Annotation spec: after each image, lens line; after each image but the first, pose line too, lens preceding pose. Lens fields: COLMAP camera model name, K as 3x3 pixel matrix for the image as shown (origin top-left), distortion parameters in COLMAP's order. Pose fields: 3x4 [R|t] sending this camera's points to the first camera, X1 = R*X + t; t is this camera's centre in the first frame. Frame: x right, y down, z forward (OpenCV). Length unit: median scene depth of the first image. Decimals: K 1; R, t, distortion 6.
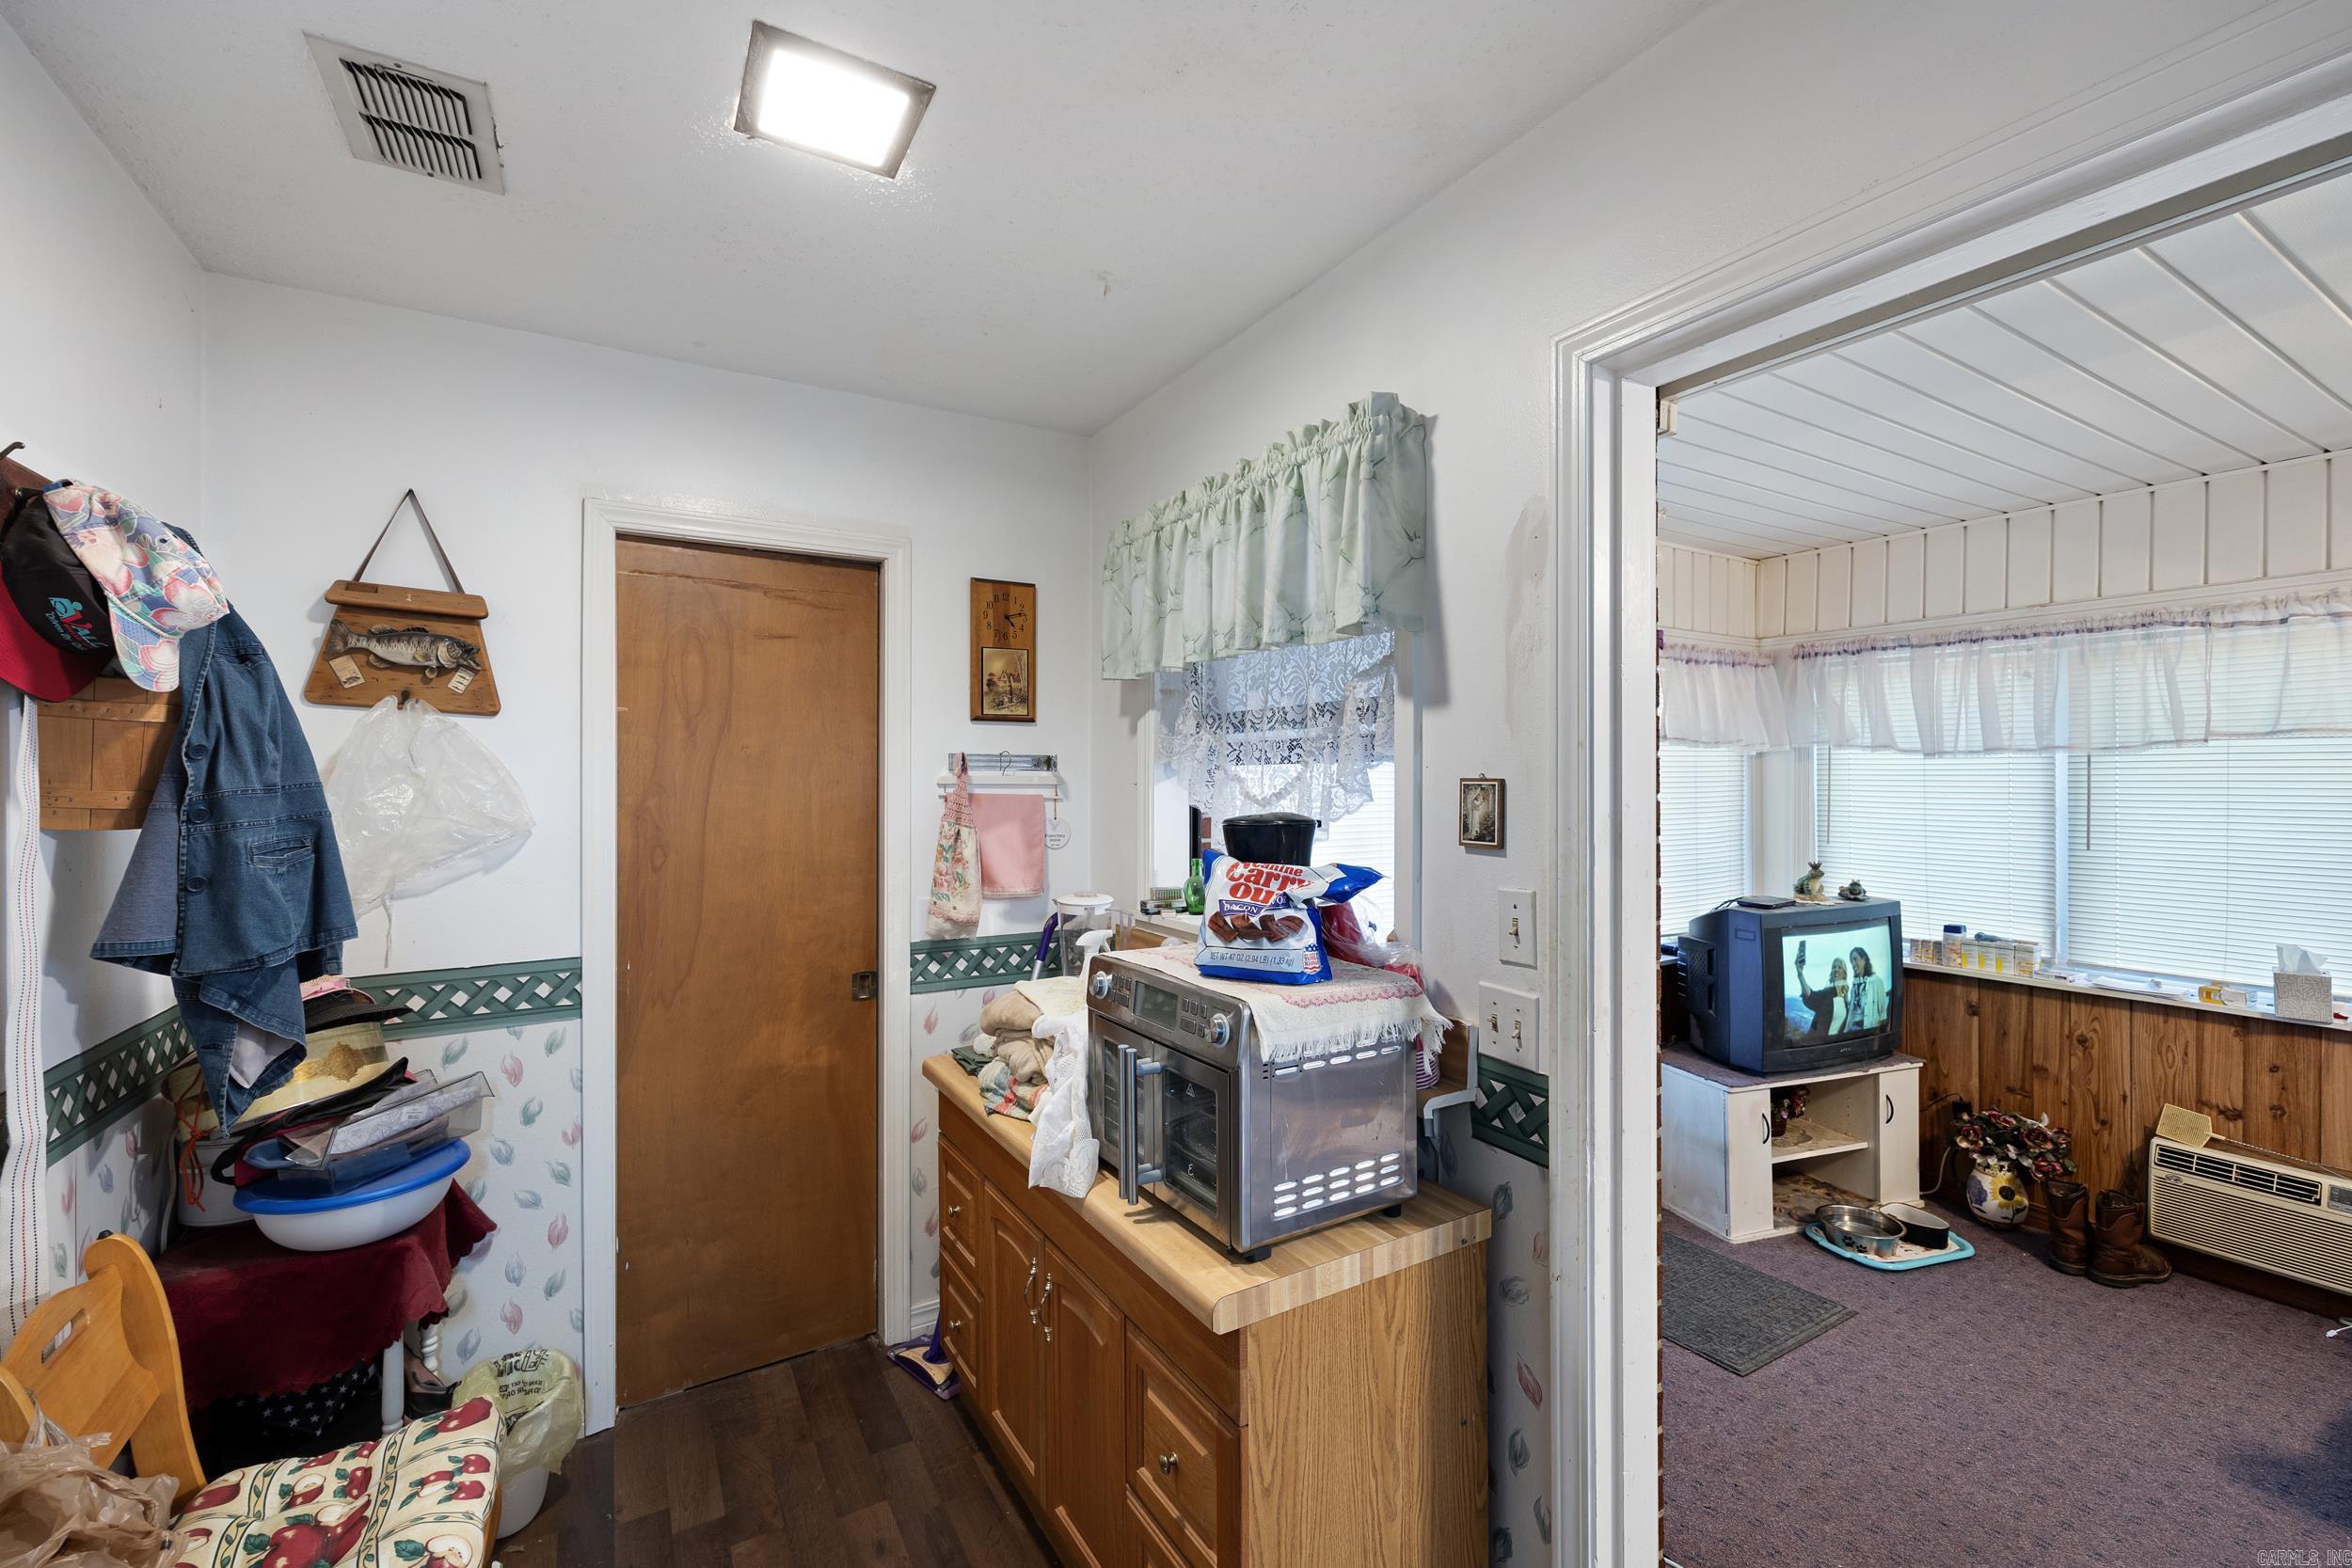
lens RADIAL K [[963.9, 0, 1132.8], [0, 963.9, 778.2], [0, 0, 1]] dist [0.000423, 0.000651]
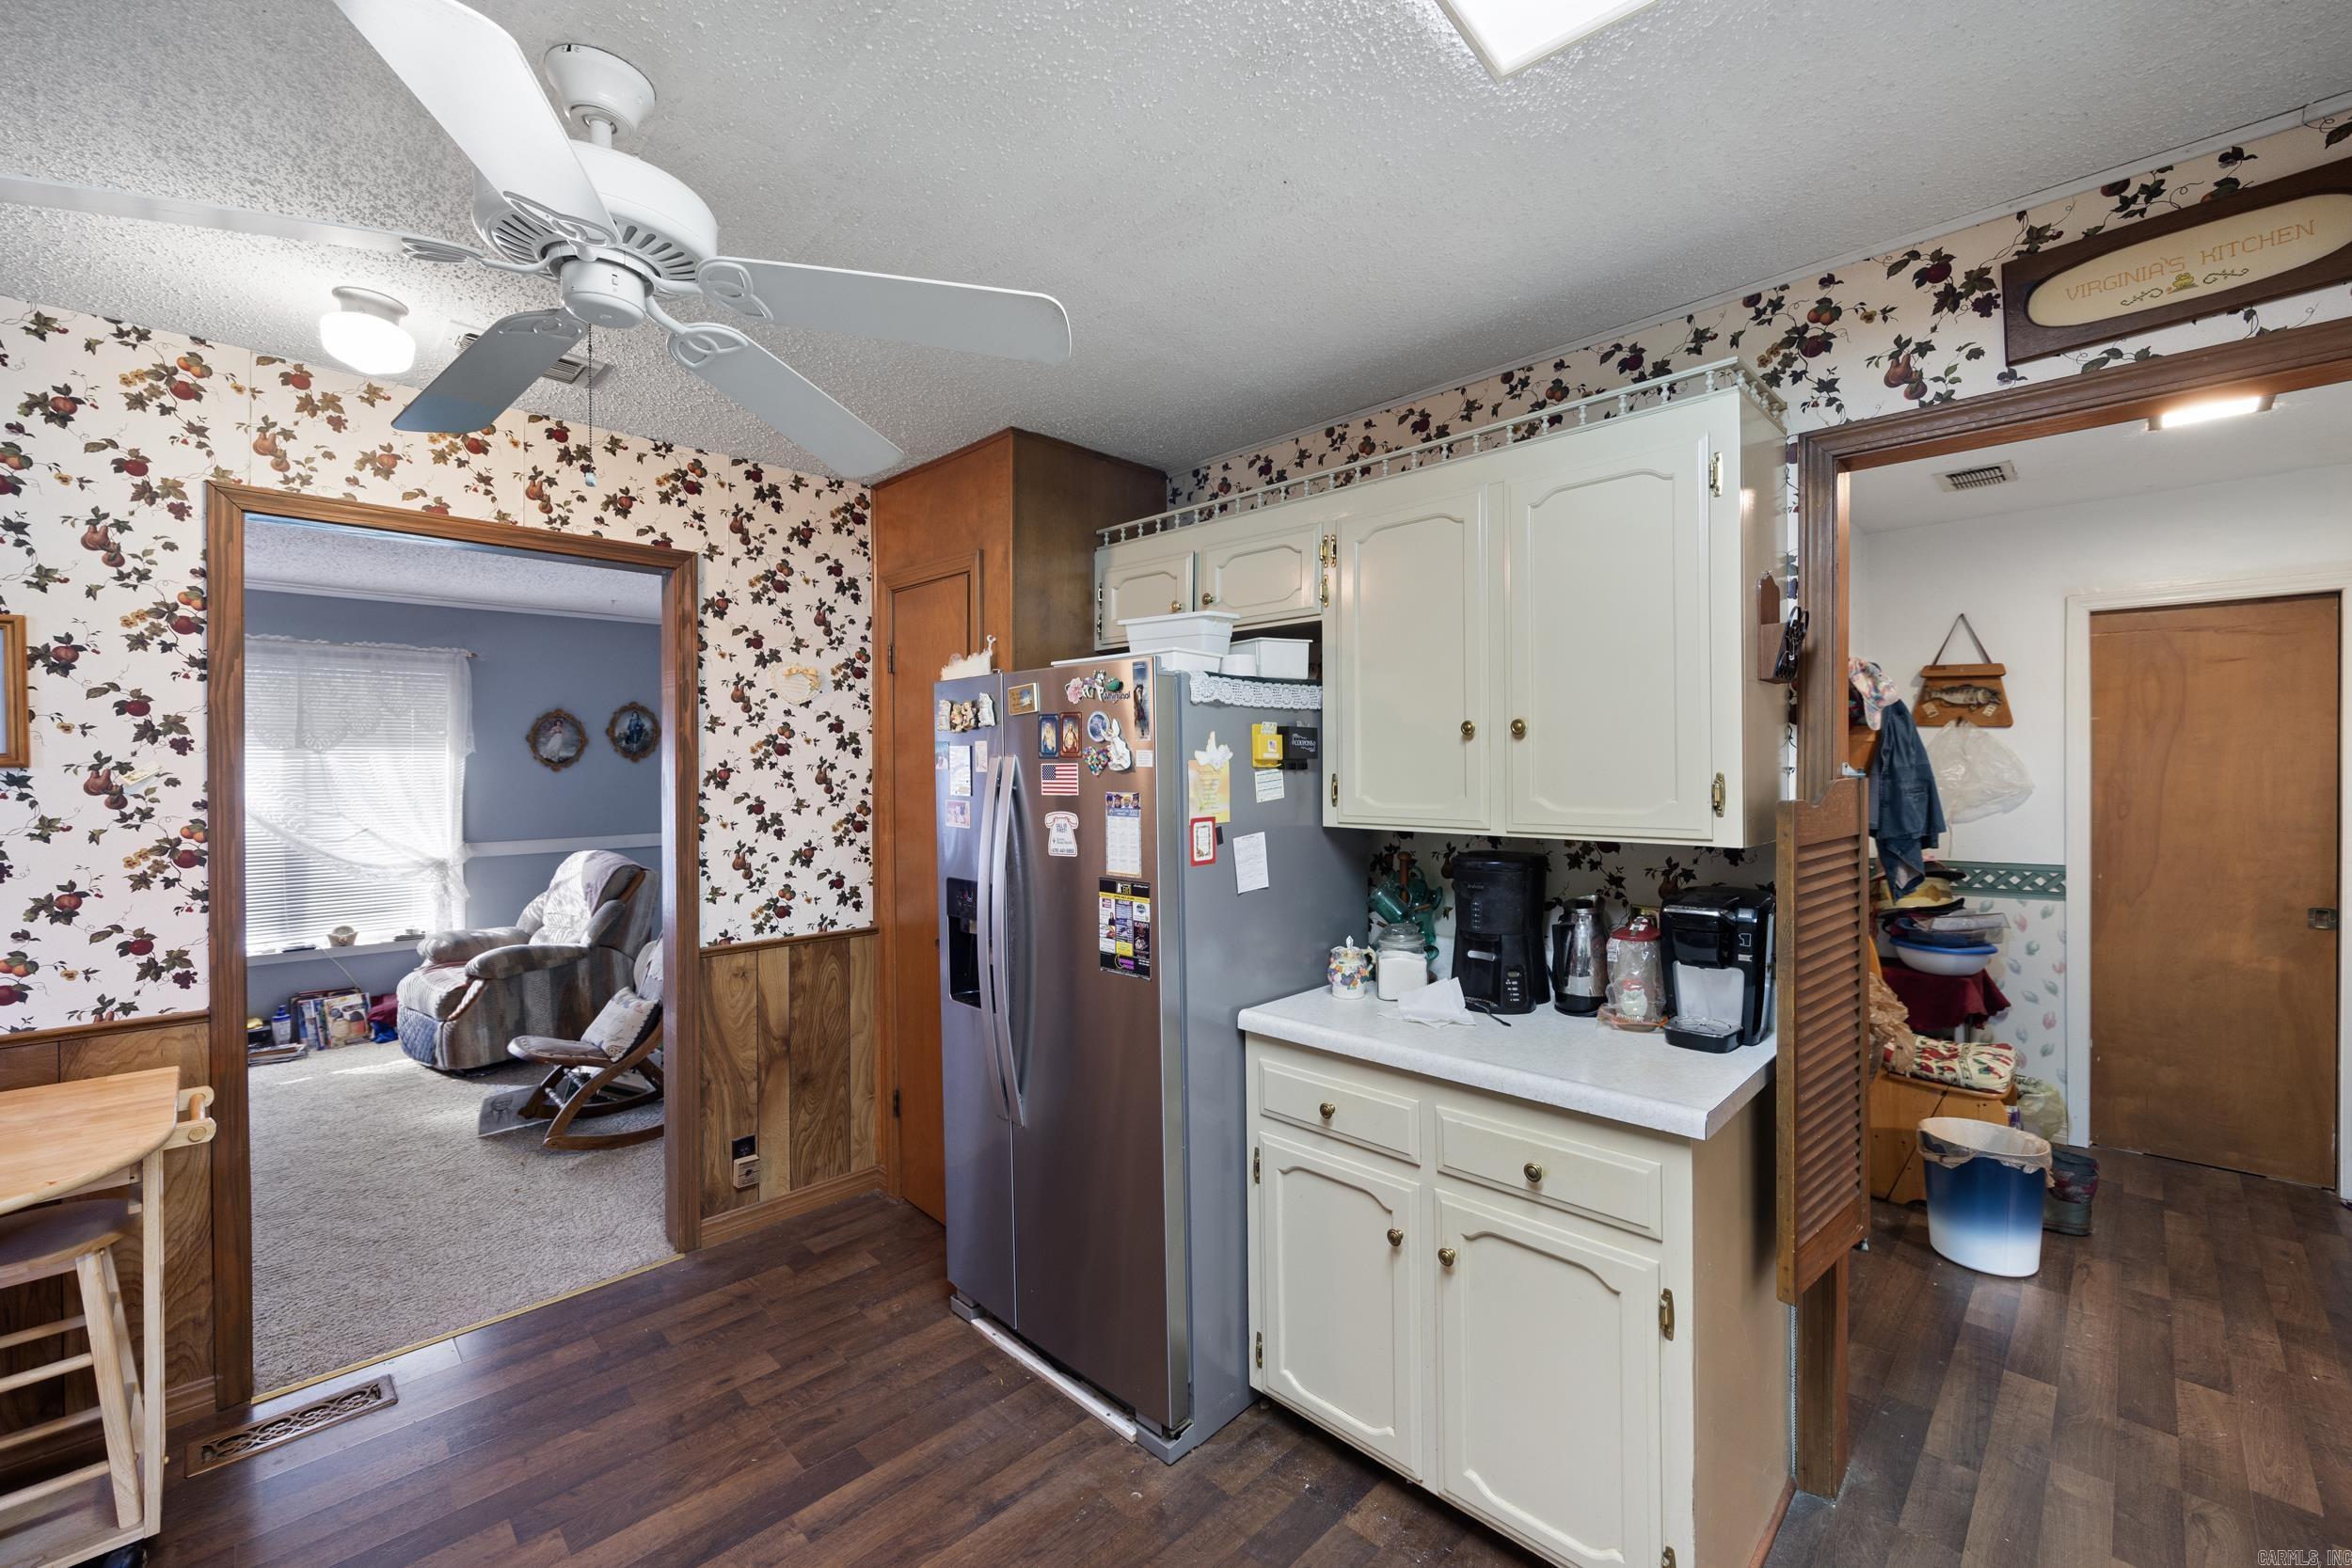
lens RADIAL K [[963.9, 0, 1189.0], [0, 963.9, 775.0], [0, 0, 1]] dist [0.000423, 0.000651]
pose [[0.289660, 0.005794, -0.957112, 0.652417], [0.007110, 0.999941, 0.008205, -0.000276], [0.957103, -0.009181, 0.289602, -1.041734]]
